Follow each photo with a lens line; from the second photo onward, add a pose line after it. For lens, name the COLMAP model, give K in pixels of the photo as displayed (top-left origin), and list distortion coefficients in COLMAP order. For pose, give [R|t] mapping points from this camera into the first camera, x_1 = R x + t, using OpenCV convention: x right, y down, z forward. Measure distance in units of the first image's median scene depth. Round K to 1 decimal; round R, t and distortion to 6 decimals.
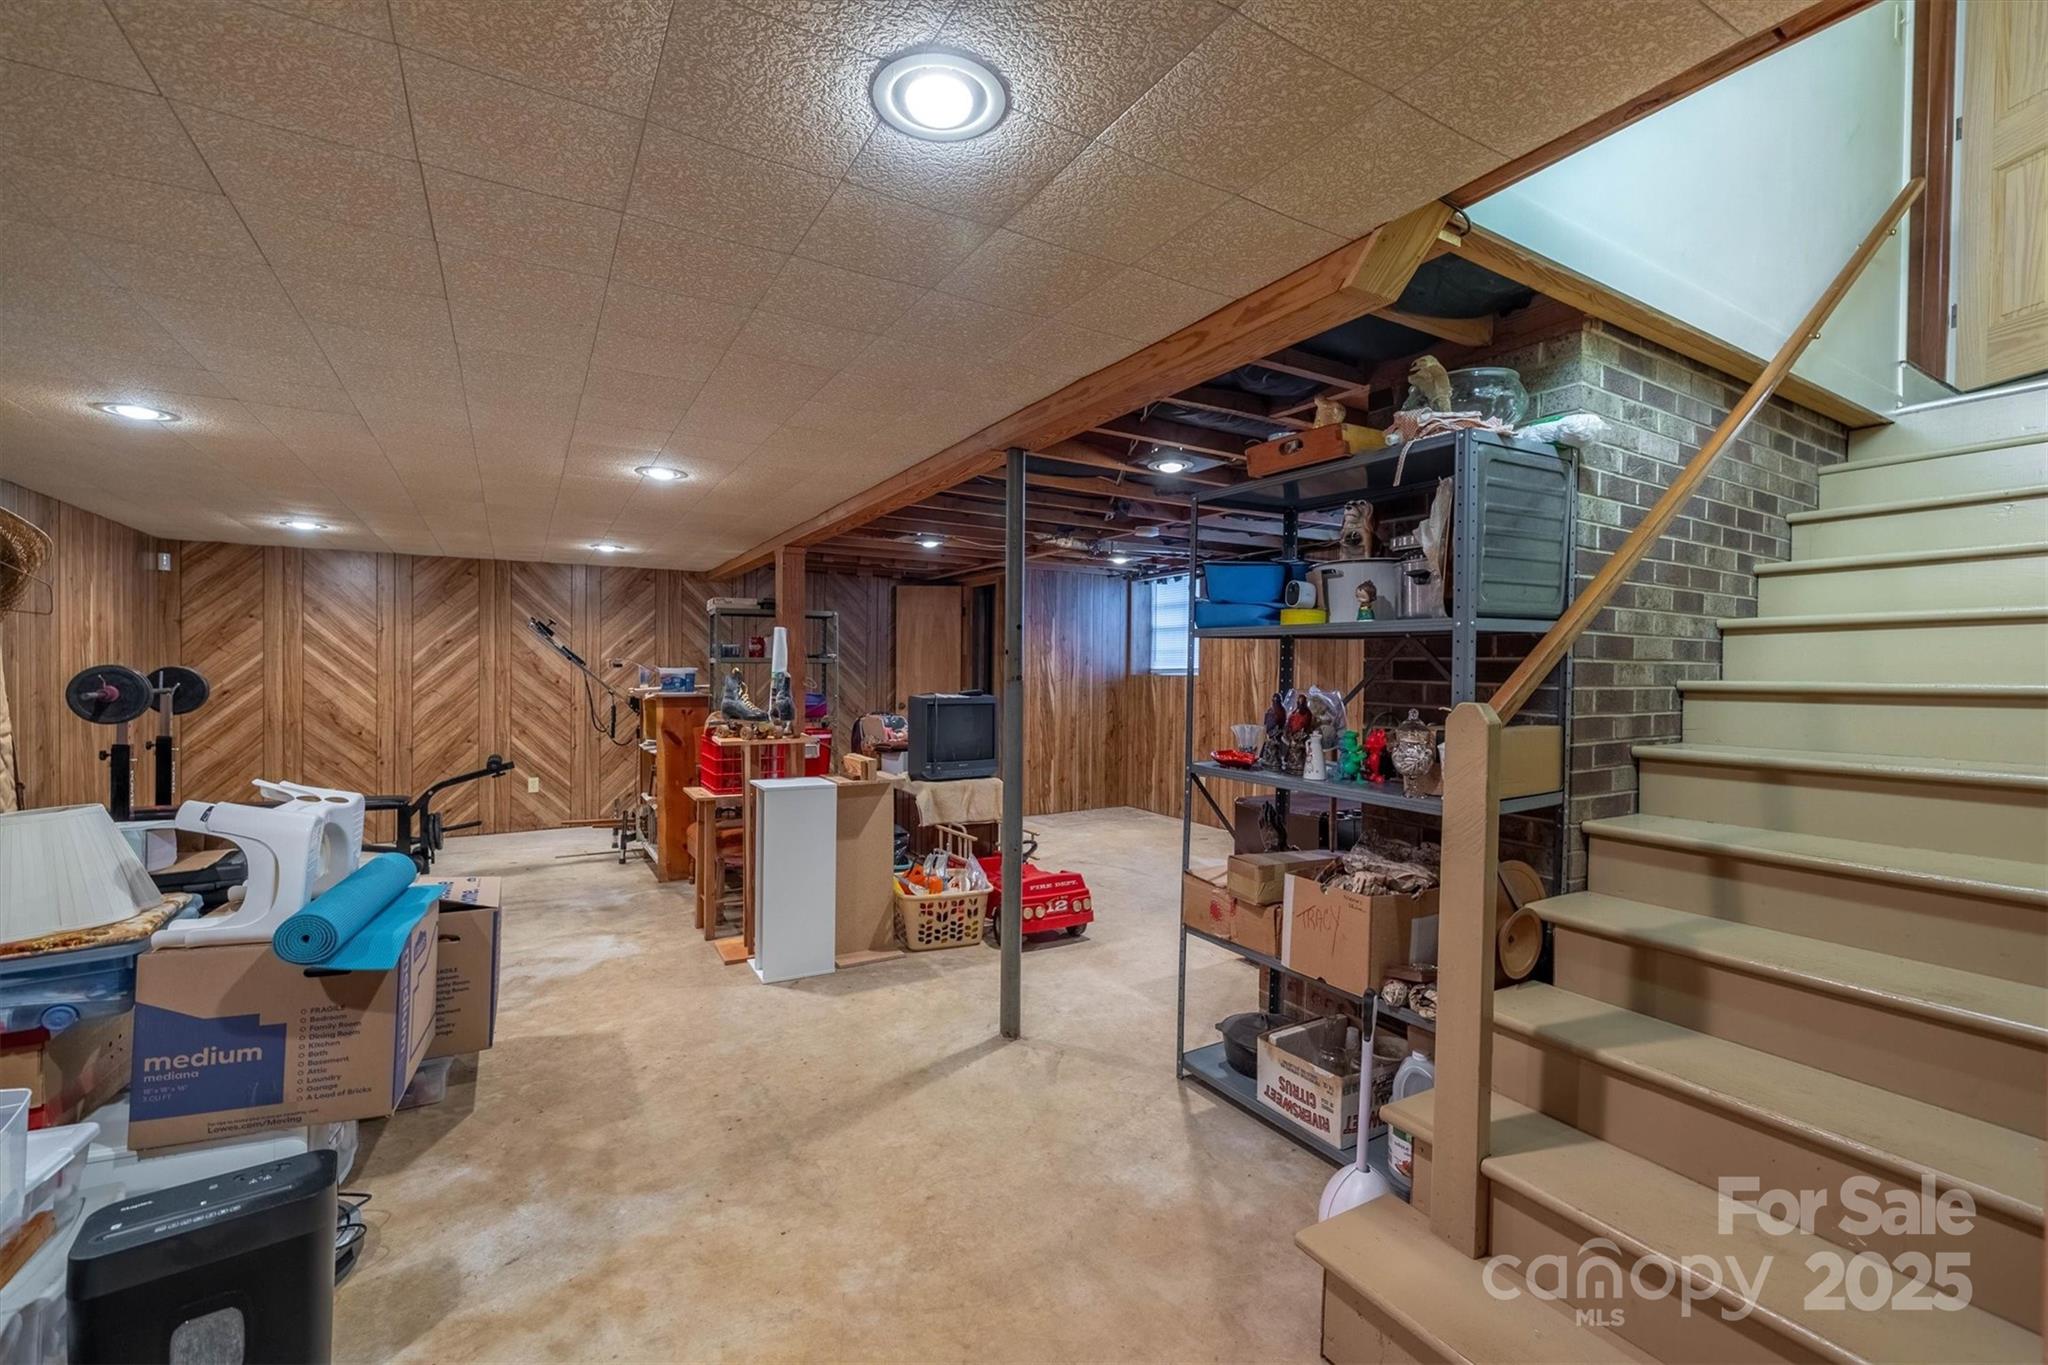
lens RADIAL K [[854.5, 0, 1028.9], [0, 854.5, 686.0], [0, 0, 1]] dist [0.002361, -0.000235]
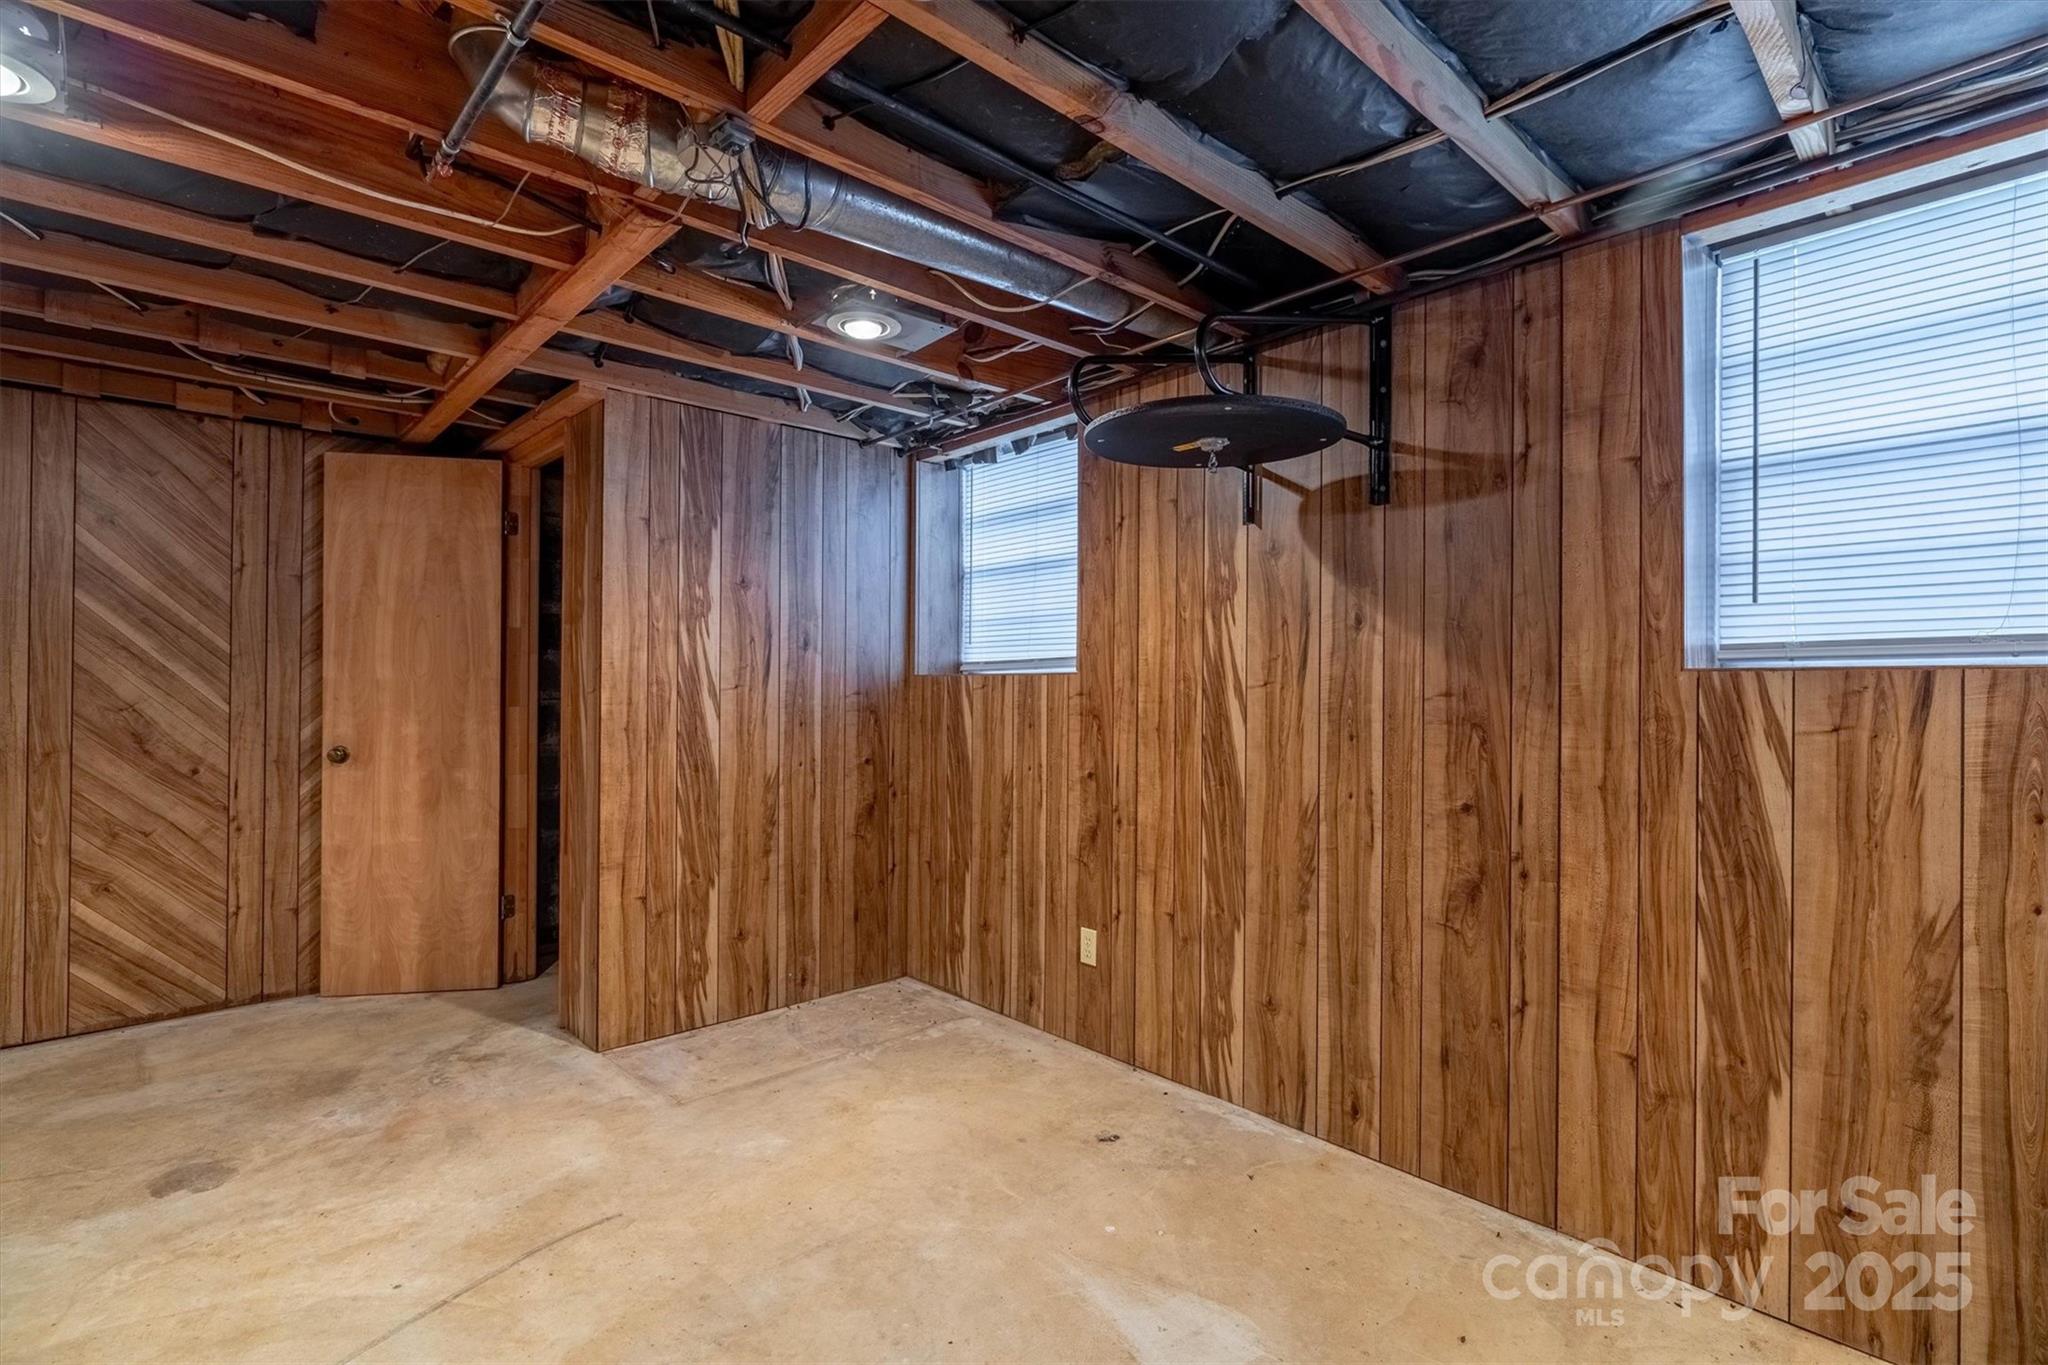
lens RADIAL K [[991.8, 0, 1025.8], [0, 991.8, 689.6], [0, 0, 1]] dist [-0.000126, -0.000221]
pose [[0.979848, -0.002457, 0.199728, 0.075662], [0.005989, 0.999836, -0.017081, 0.003116], [-0.199654, 0.017933, 0.979702, 0.505642]]
